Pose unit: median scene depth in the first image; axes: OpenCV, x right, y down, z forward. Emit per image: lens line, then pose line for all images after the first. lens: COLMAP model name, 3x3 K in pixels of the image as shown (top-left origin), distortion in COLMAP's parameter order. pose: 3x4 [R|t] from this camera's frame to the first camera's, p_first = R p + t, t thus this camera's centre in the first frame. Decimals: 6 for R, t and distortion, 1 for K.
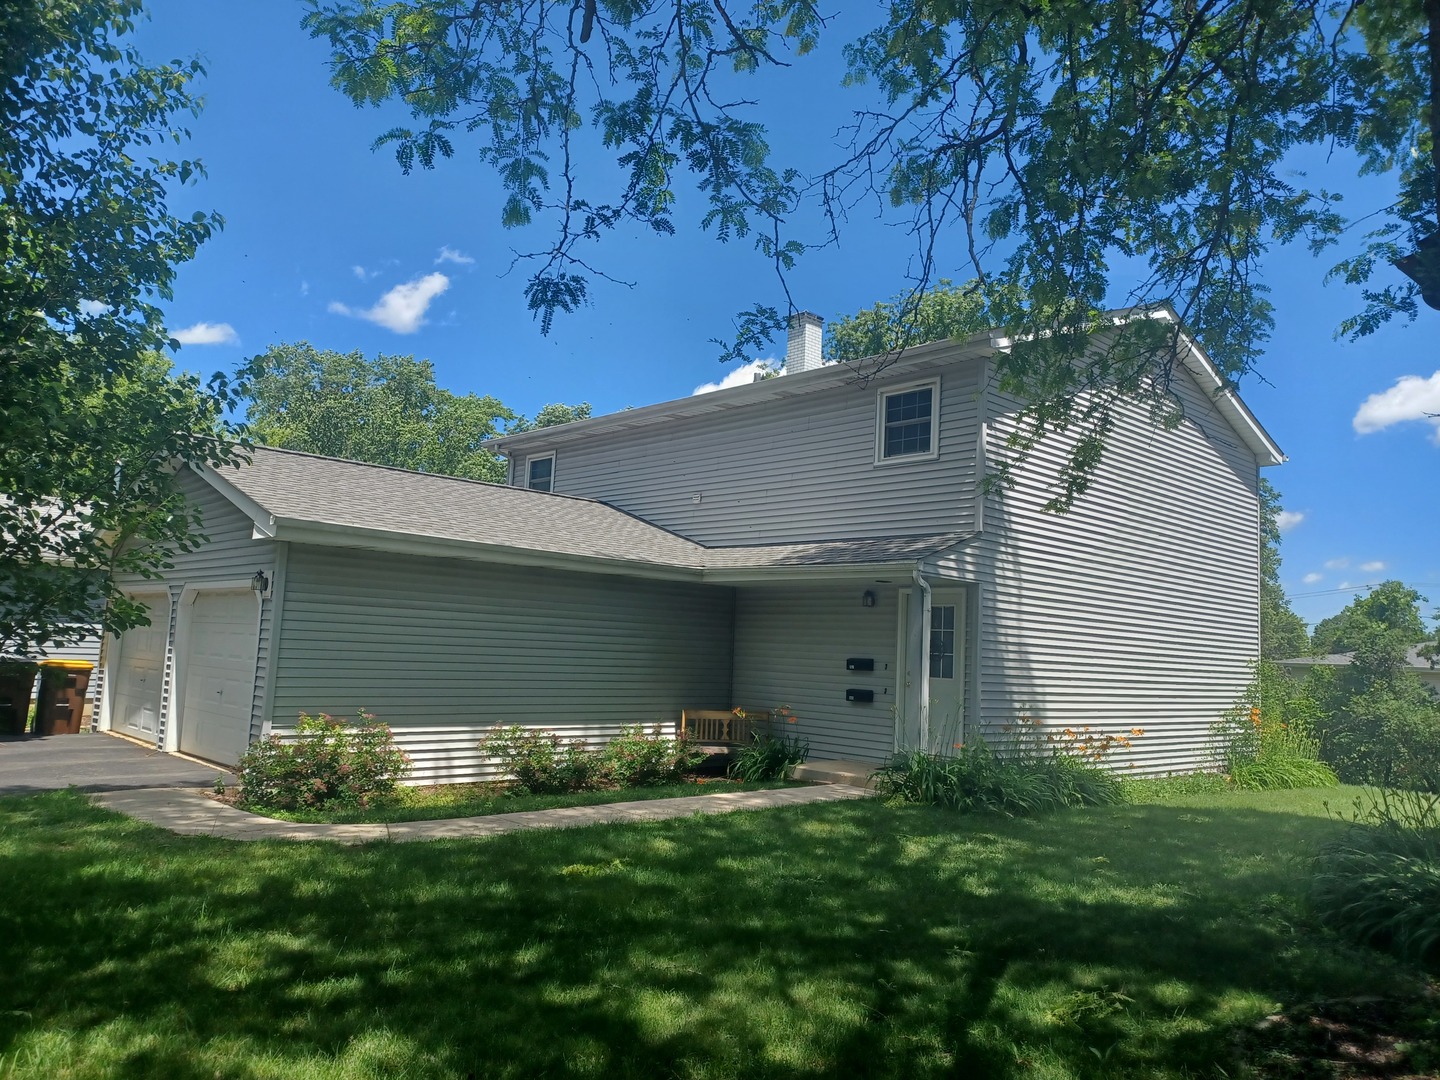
lens RADIAL K [[1051.8, 0, 720.1], [0, 1051.8, 539.2], [0, 0, 1]] dist [0.008036, 0.000586]
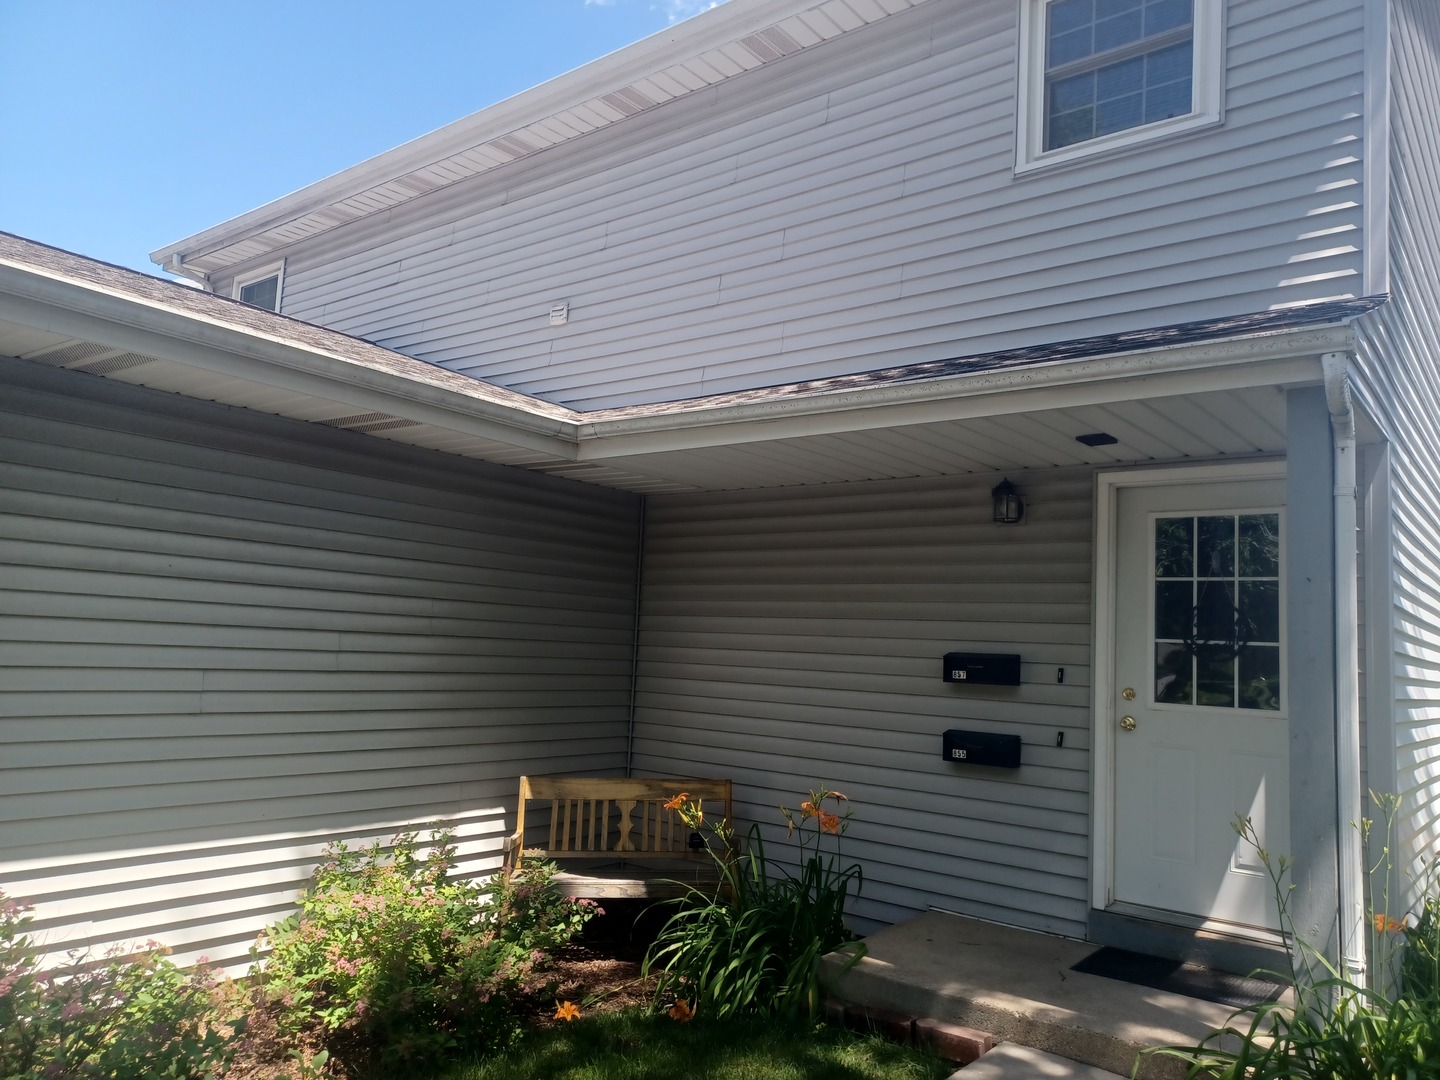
lens RADIAL K [[1051.8, 0, 721.9], [0, 1051.8, 543.5], [0, 0, 1]] dist [0.008036, 0.000586]
pose [[0.988179, 0.016639, 0.152396, -0.023676], [-0.018813, 0.999741, 0.012835, 0.068755], [-0.152143, -0.015550, 0.988236, 0.625775]]
